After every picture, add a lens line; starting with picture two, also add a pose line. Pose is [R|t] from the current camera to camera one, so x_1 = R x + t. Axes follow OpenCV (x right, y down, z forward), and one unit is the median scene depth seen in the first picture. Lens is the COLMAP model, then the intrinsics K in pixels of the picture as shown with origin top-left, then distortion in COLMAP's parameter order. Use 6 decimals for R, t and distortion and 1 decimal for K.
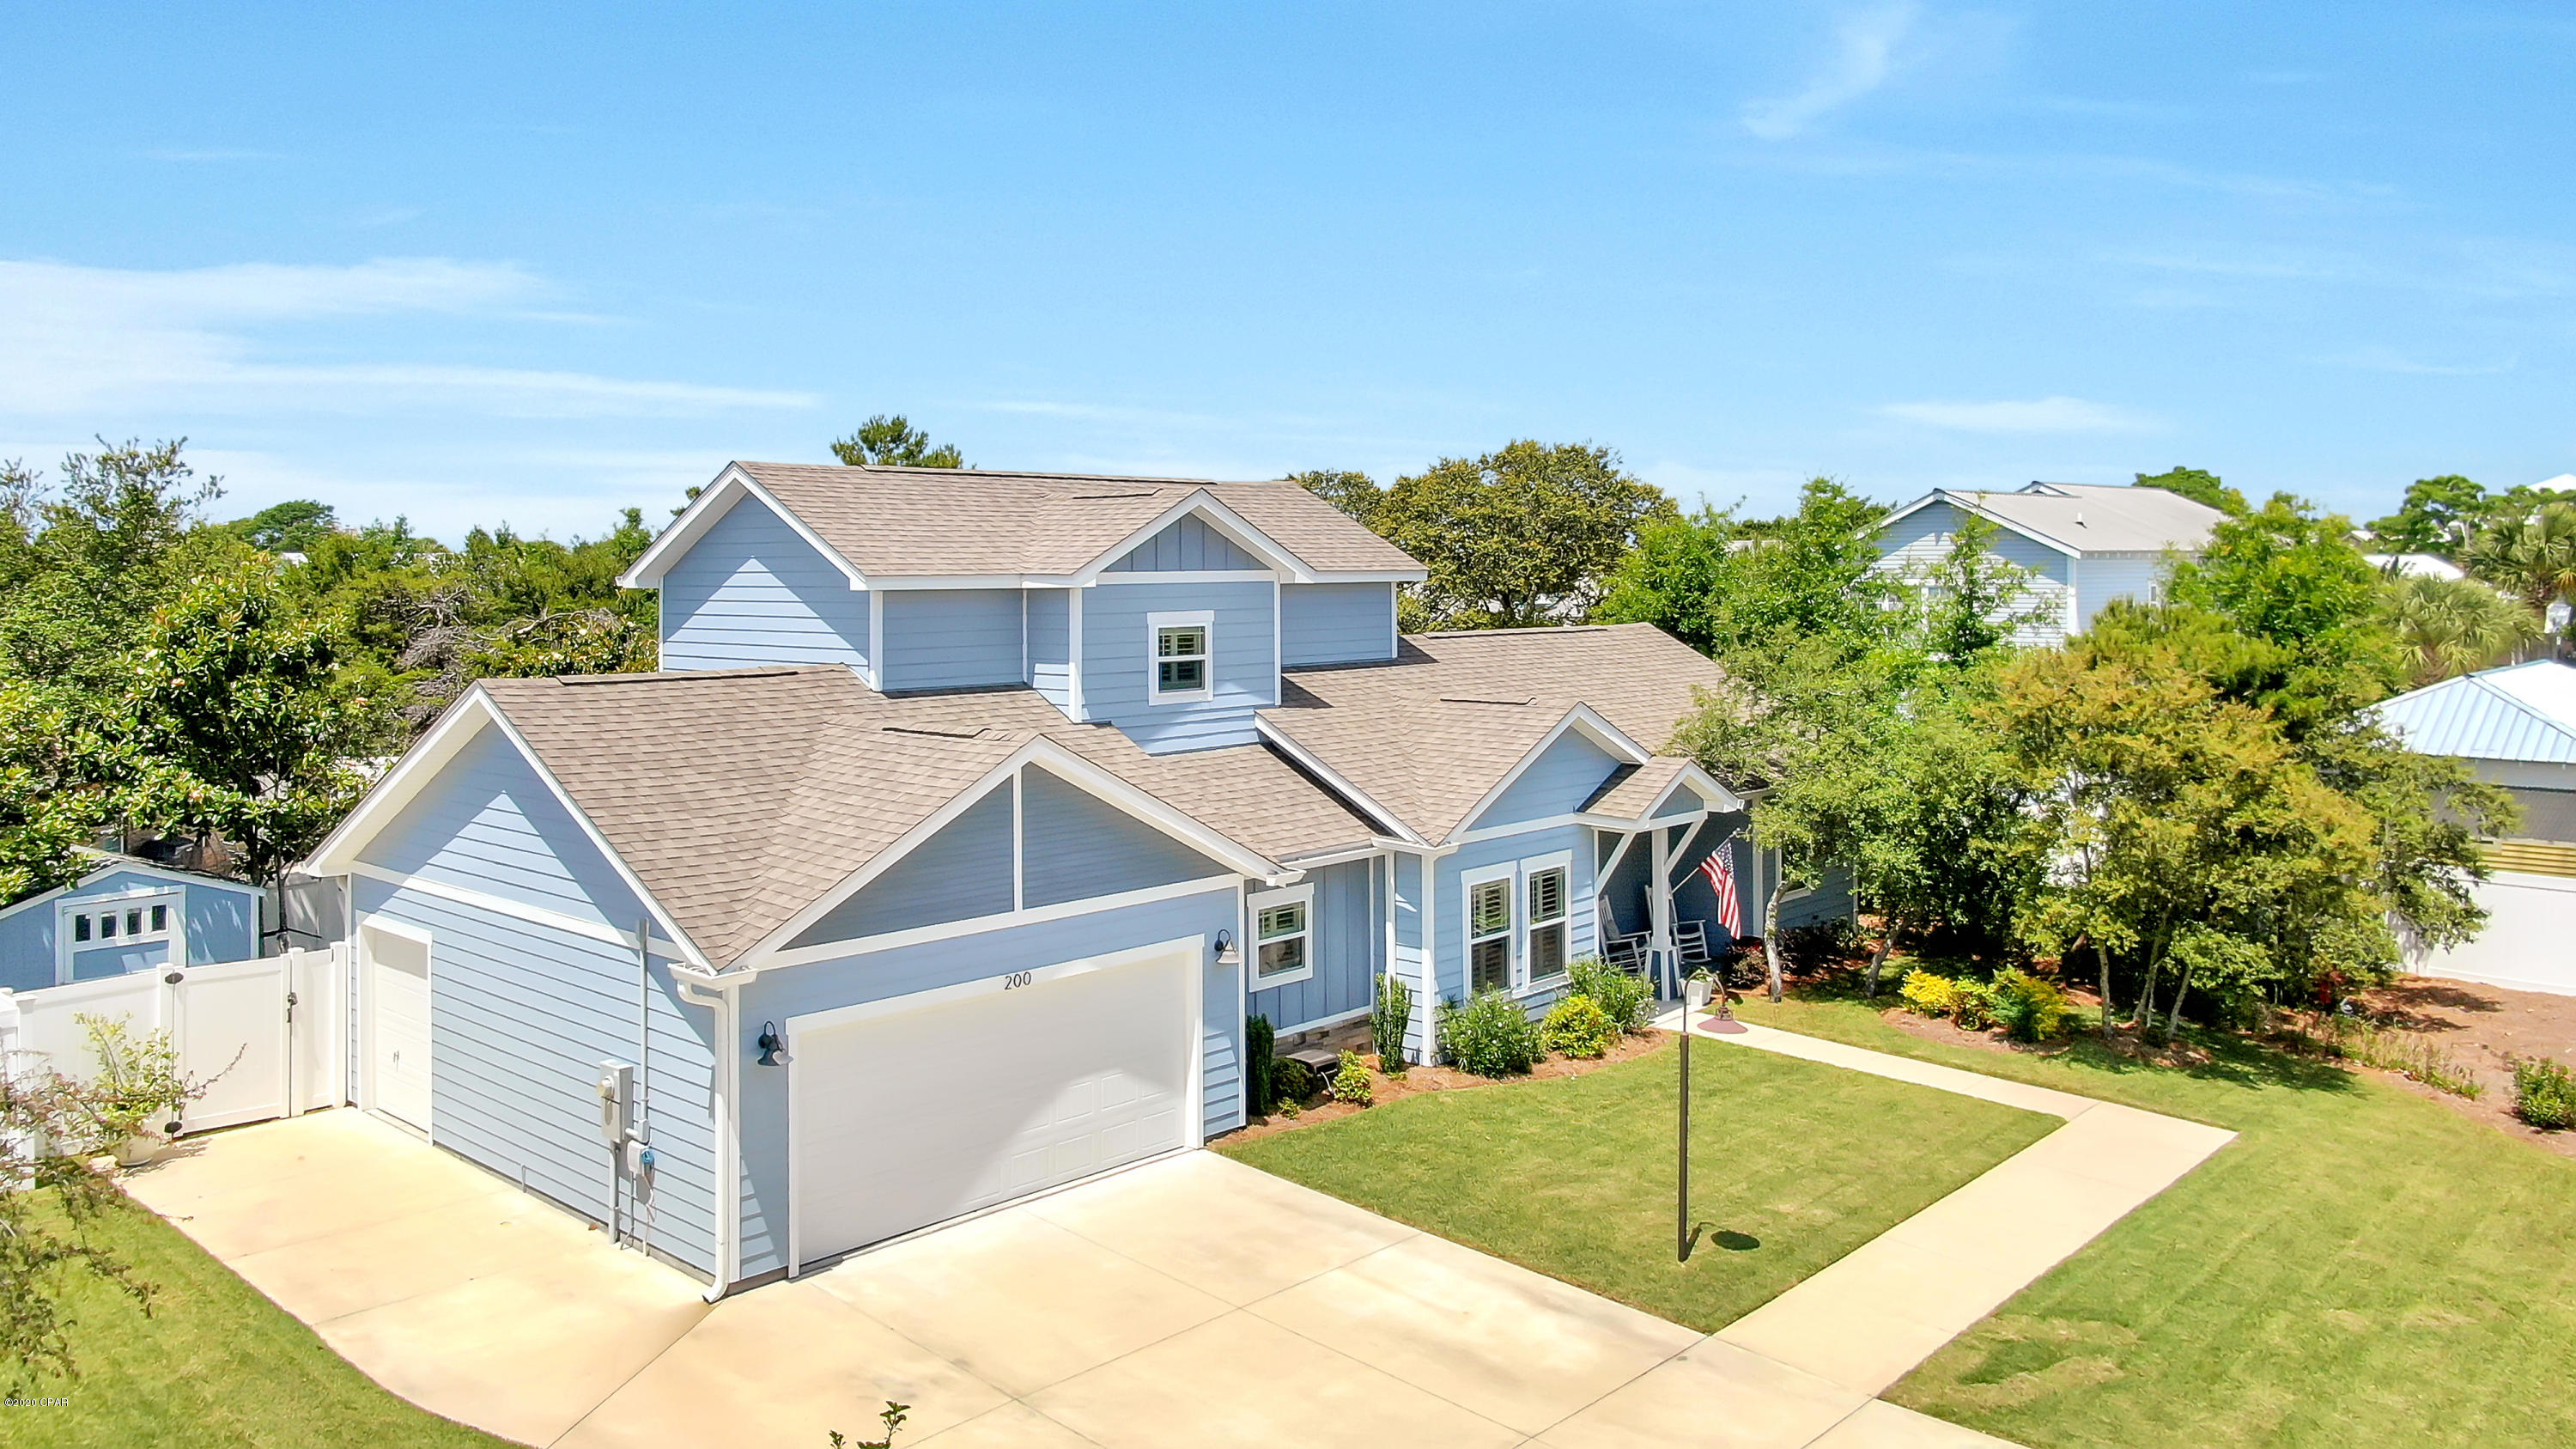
lens RADIAL K [[1918.7, 0, 1288.6], [0, 1918.7, 550.5], [0, 0, 1]] dist [-0.031379, -0.000982]
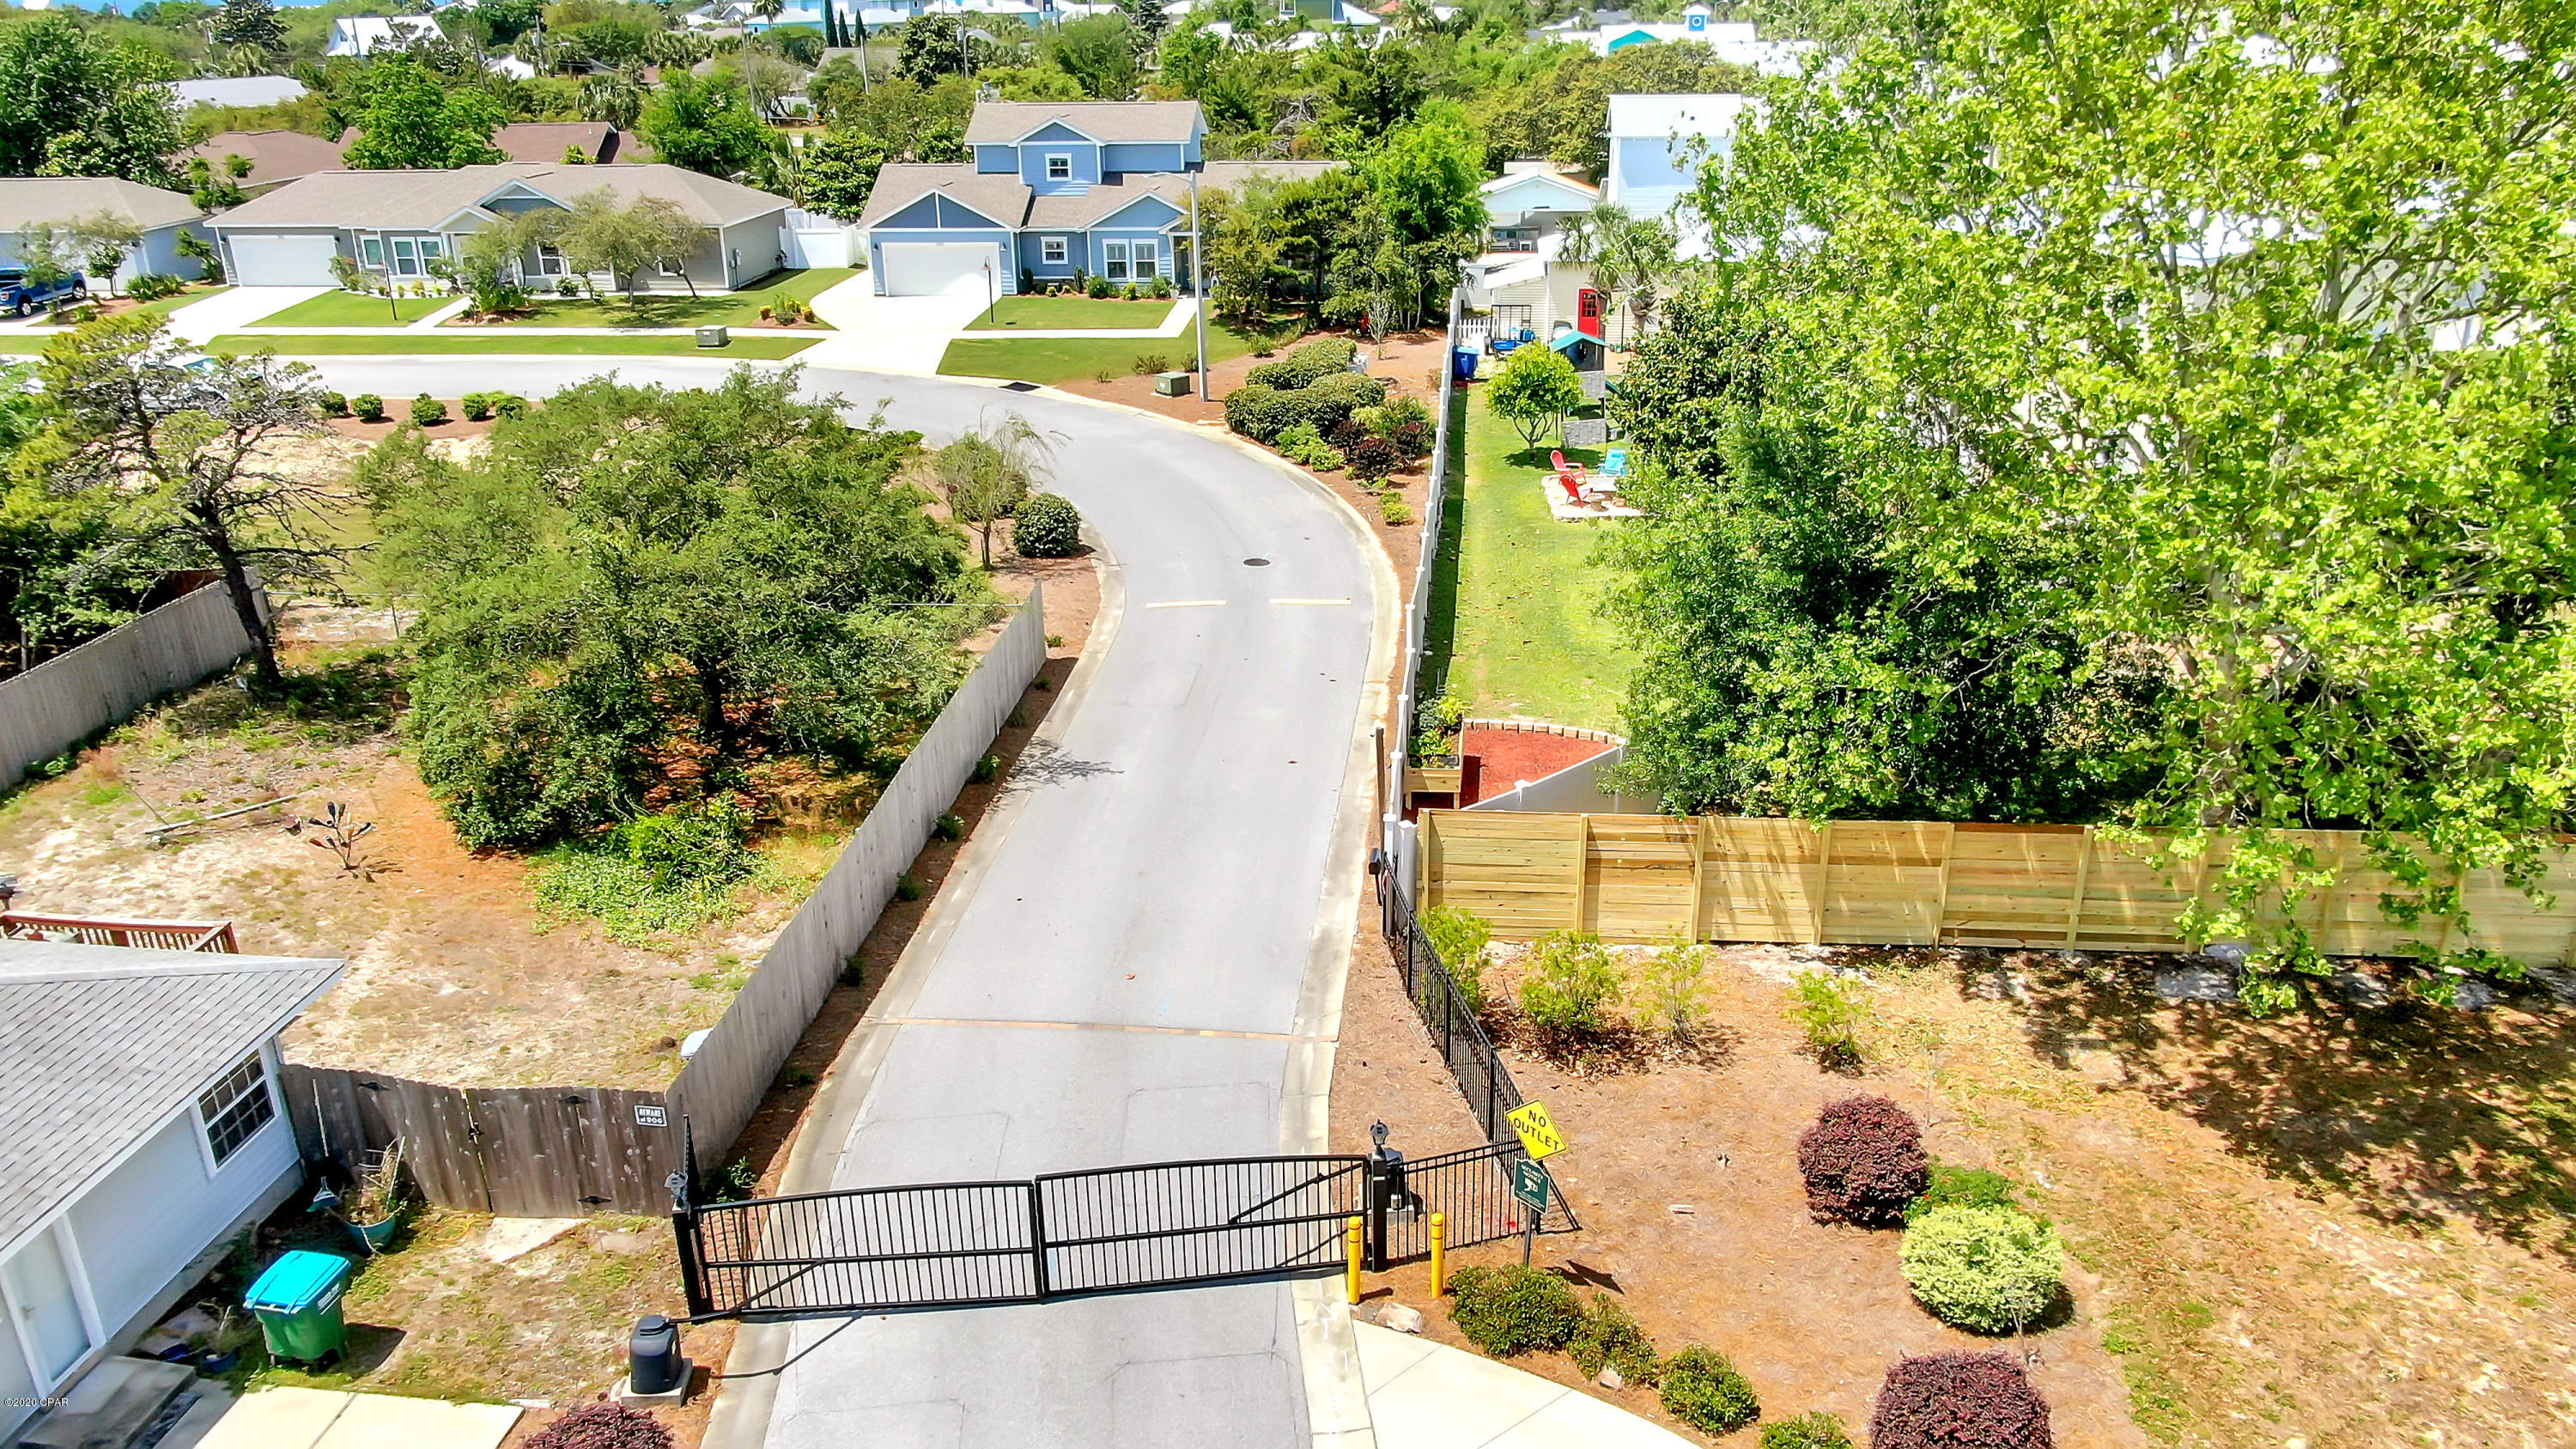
lens RADIAL K [[1867.9, 0, 1288.0], [0, 1867.9, 724.5], [0, 0, 1]] dist [-0.029781, -0.000160]
pose [[0.604022, 0.296478, -0.739769, 3.464880], [0.013369, 0.924330, 0.381360, -0.338022], [0.796856, -0.240240, 0.554352, -0.898534]]
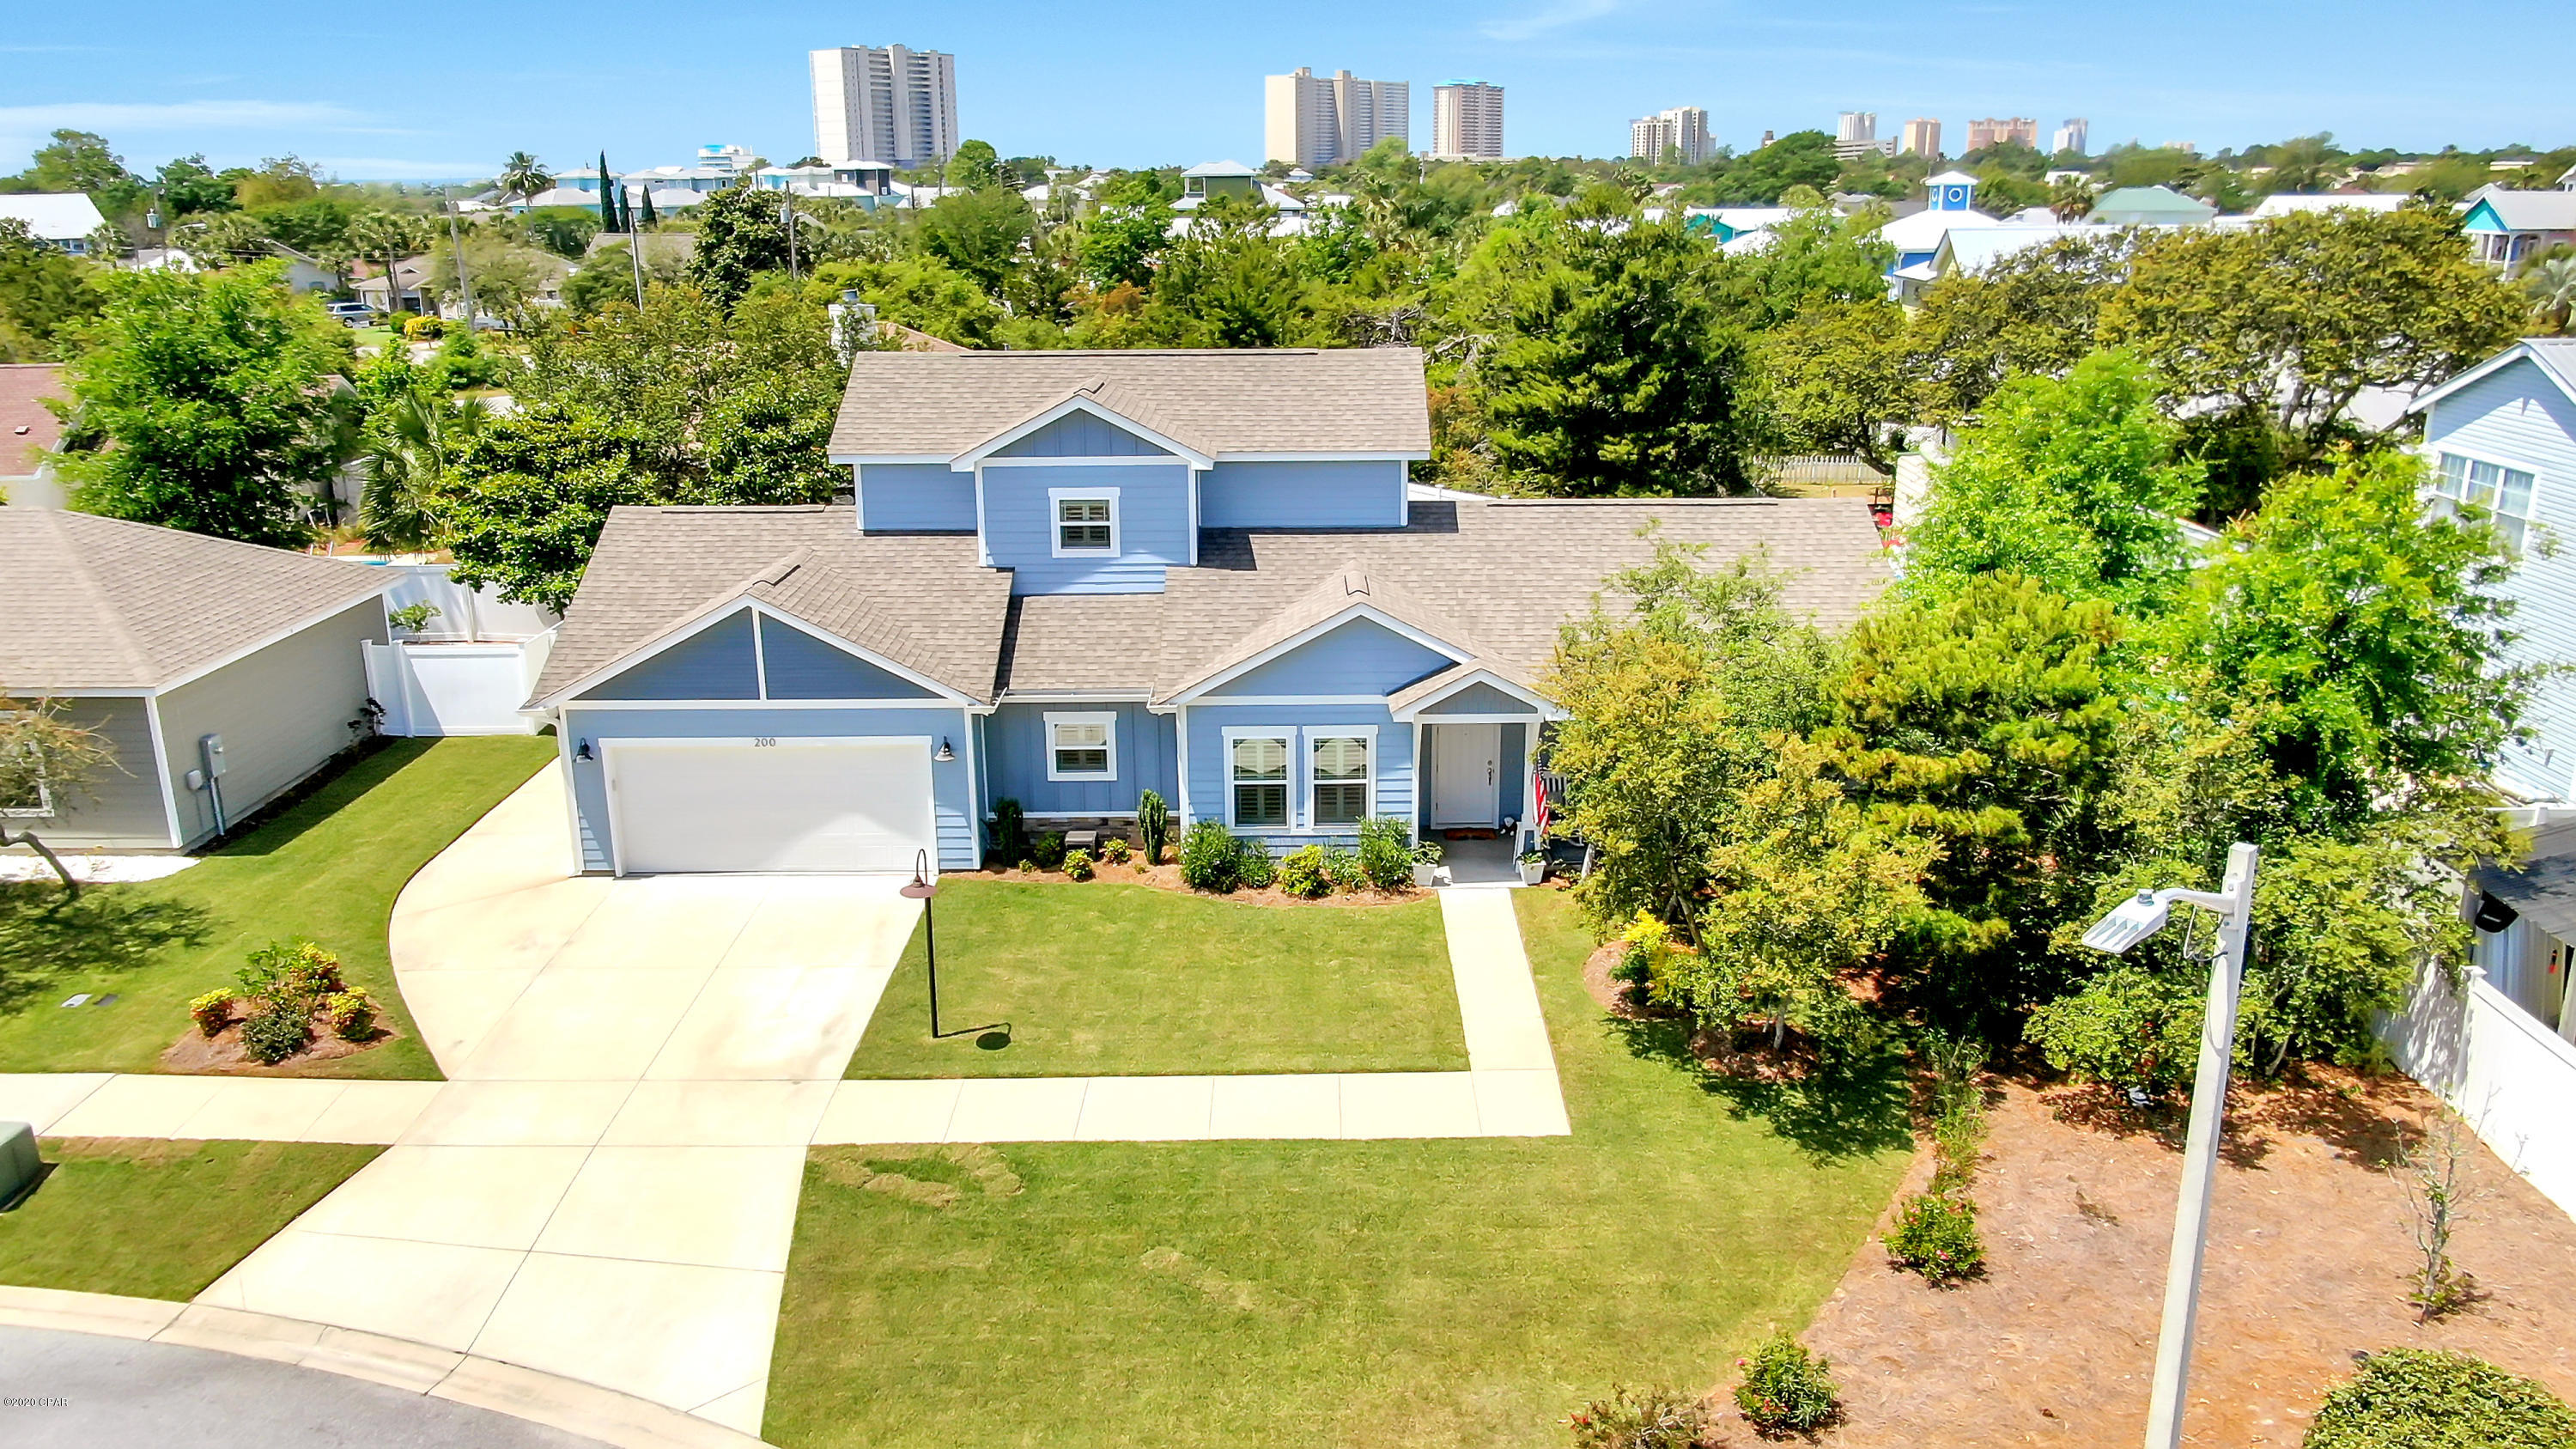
lens RADIAL K [[1867.9, 0, 1288.0], [0, 1867.9, 724.5], [0, 0, 1]] dist [-0.029781, -0.000160]
pose [[0.678556, 0.210413, -0.703767, 1.116833], [0.007863, 0.955959, 0.293395, -0.214671], [0.734506, -0.204618, 0.647018, 0.296410]]
